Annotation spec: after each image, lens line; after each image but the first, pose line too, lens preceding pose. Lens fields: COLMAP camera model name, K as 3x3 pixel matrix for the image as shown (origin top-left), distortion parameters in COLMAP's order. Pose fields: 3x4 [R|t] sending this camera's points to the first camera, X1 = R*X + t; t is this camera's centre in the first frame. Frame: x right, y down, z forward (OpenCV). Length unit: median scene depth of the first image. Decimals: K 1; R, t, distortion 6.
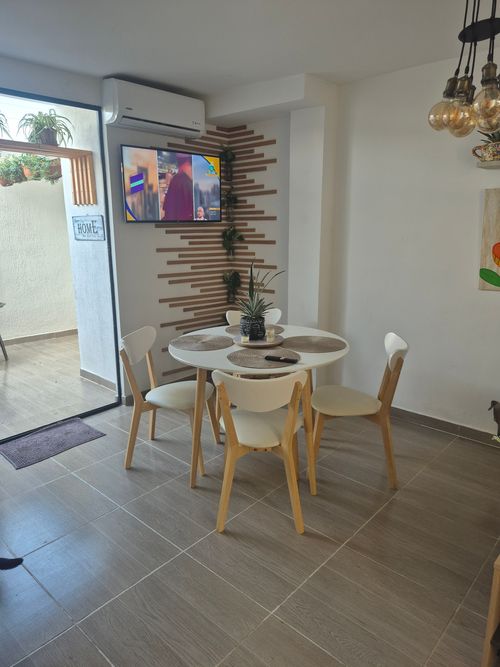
lens RADIAL K [[463.8, 0, 250.0], [0, 463.8, 333.5], [0, 0, 1]] dist [-0.001088, -0.001780]
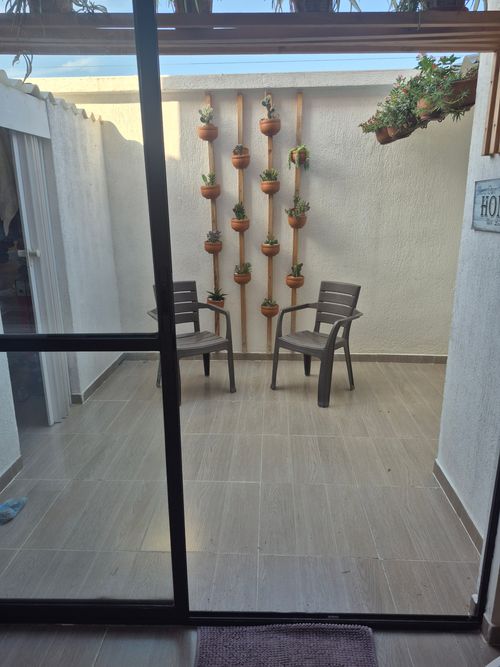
lens RADIAL K [[463.8, 0, 250.0], [0, 463.8, 333.5], [0, 0, 1]] dist [-0.001088, -0.001780]
pose [[0.647217, 0.206051, -0.733930, -0.146801], [-0.167446, 0.977690, 0.126825, -0.117964], [0.743688, 0.040810, 0.667280, 0.505185]]
